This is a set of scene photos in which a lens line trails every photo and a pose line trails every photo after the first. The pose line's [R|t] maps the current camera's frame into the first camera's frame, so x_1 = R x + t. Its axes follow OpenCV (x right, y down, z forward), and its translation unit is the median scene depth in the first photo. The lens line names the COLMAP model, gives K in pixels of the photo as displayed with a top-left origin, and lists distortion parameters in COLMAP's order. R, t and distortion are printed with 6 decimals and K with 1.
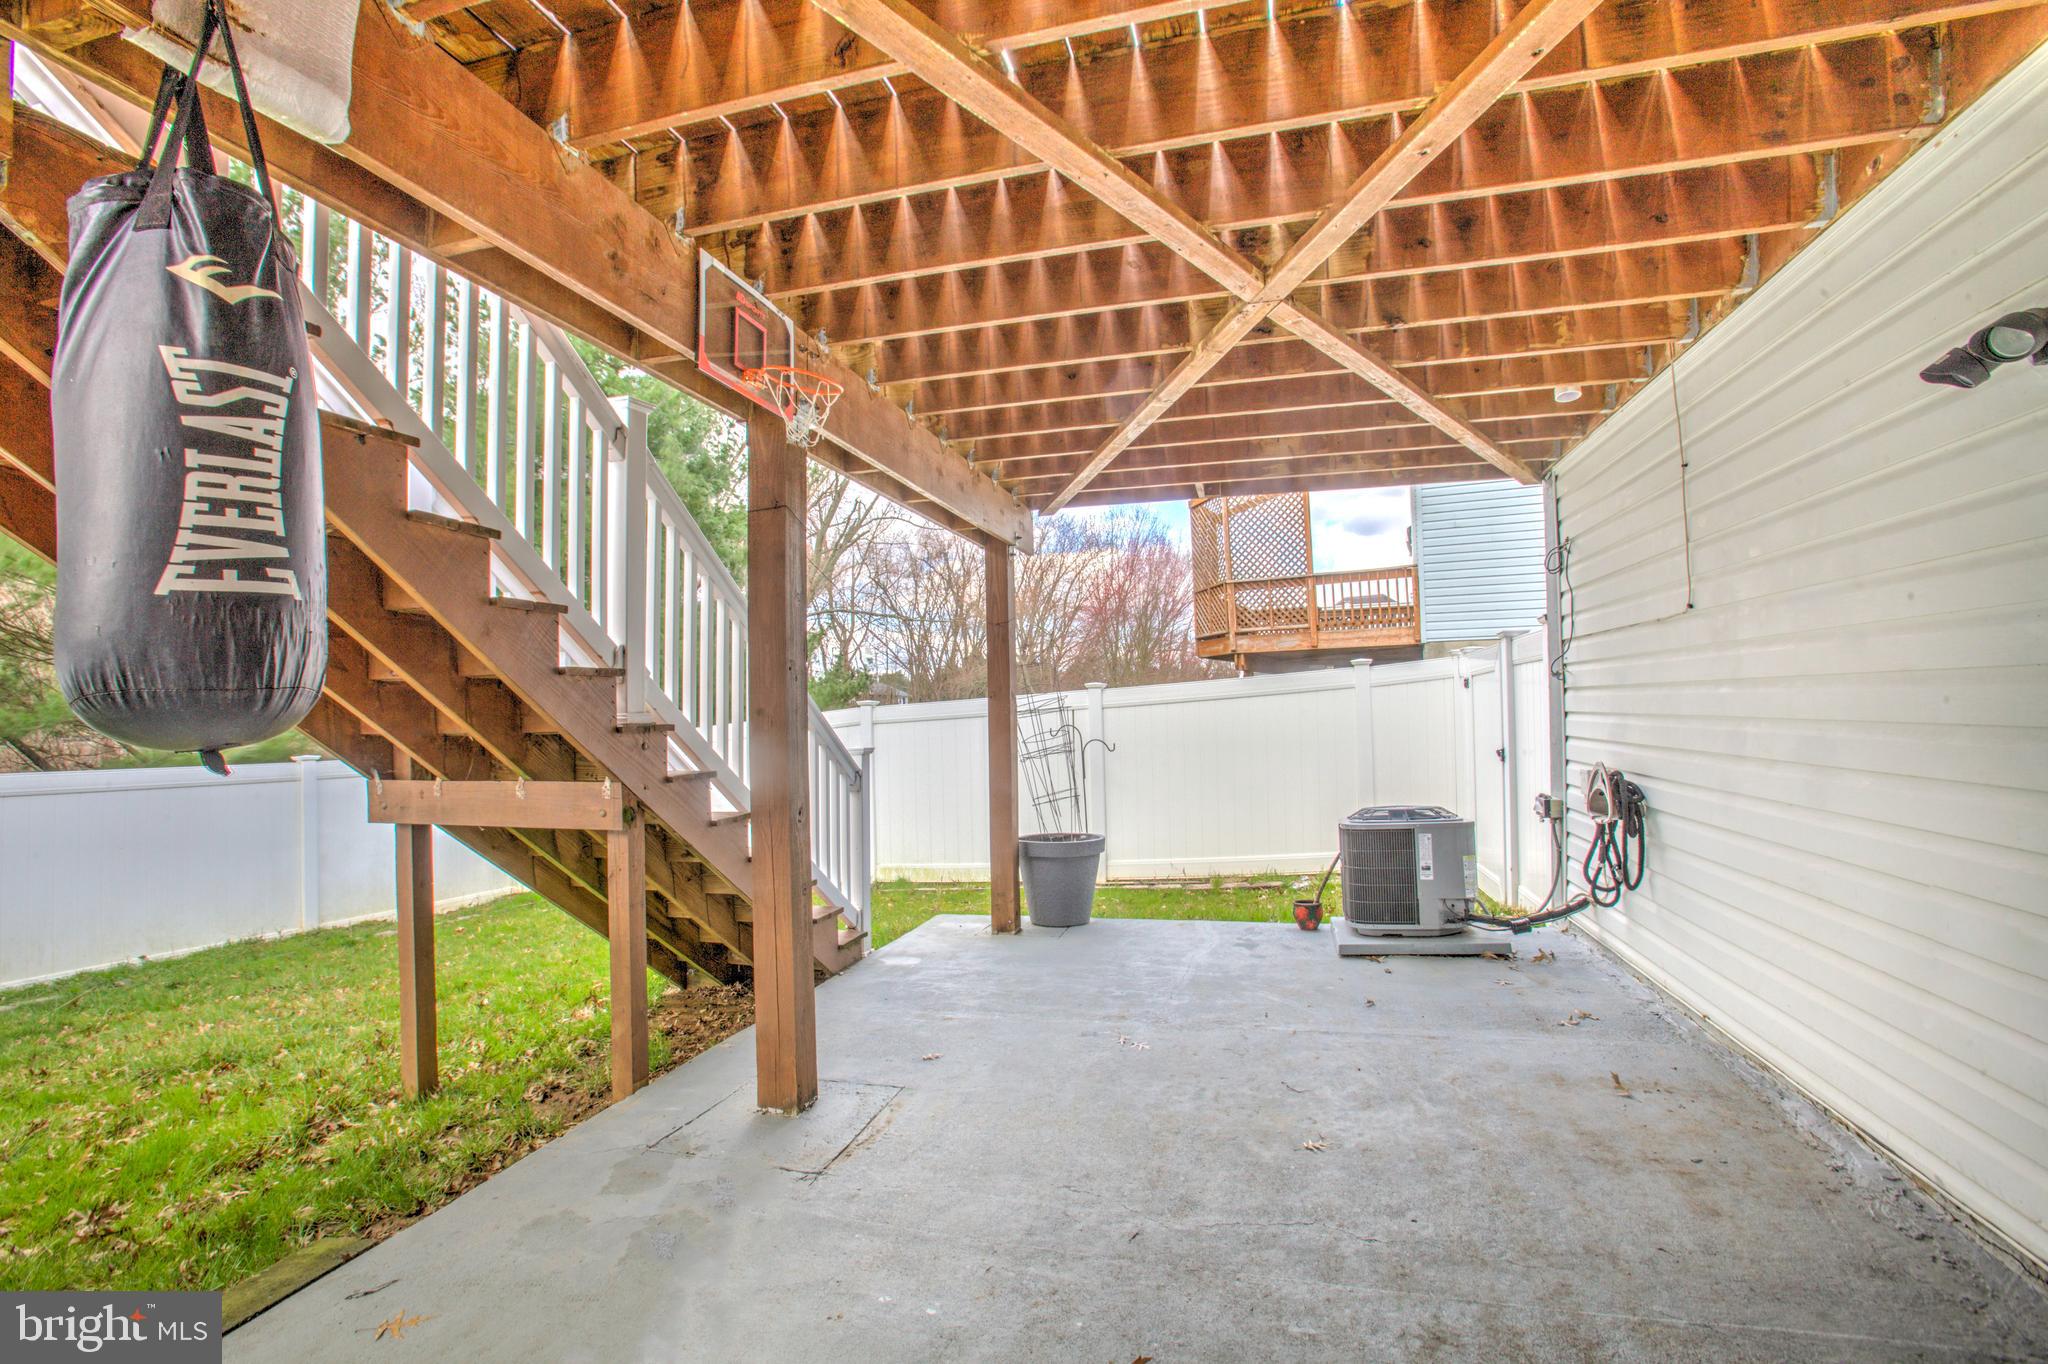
lens RADIAL K [[958.8, 0, 1033.4], [0, 958.8, 684.9], [0, 0, 1]] dist [-0.070537, 0.030685]
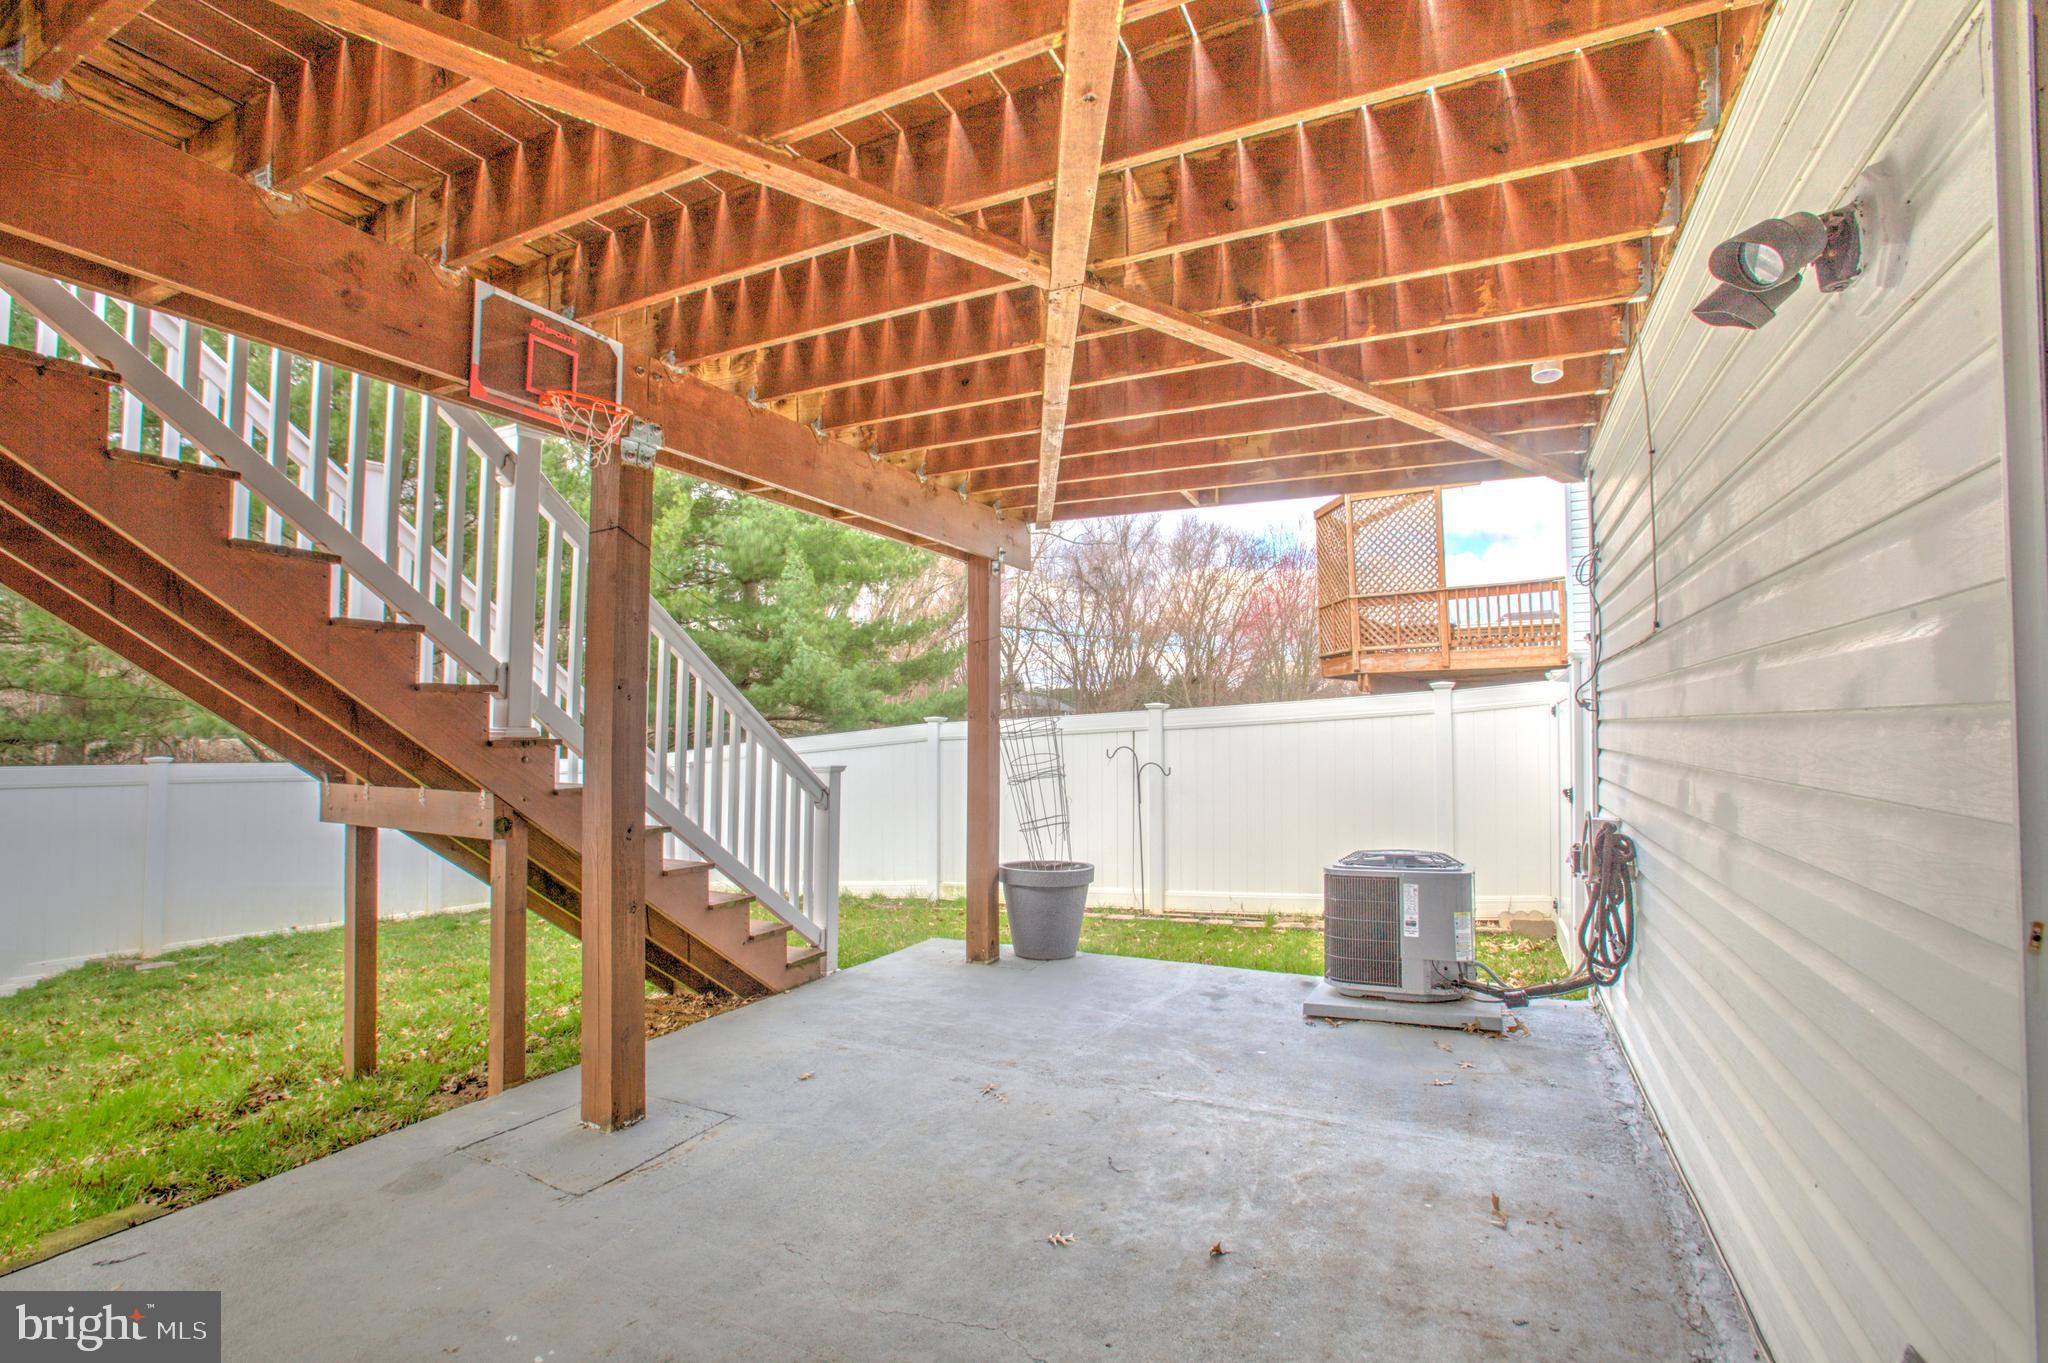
lens RADIAL K [[963.7, 0, 1039.3], [0, 963.7, 688.3], [0, 0, 1]] dist [-0.070809, 0.030984]
pose [[0.979595, 0.013986, -0.200497, 0.322351], [-0.016548, 0.999801, -0.011106, -0.010339], [0.200302, 0.014197, 0.979631, 0.087142]]
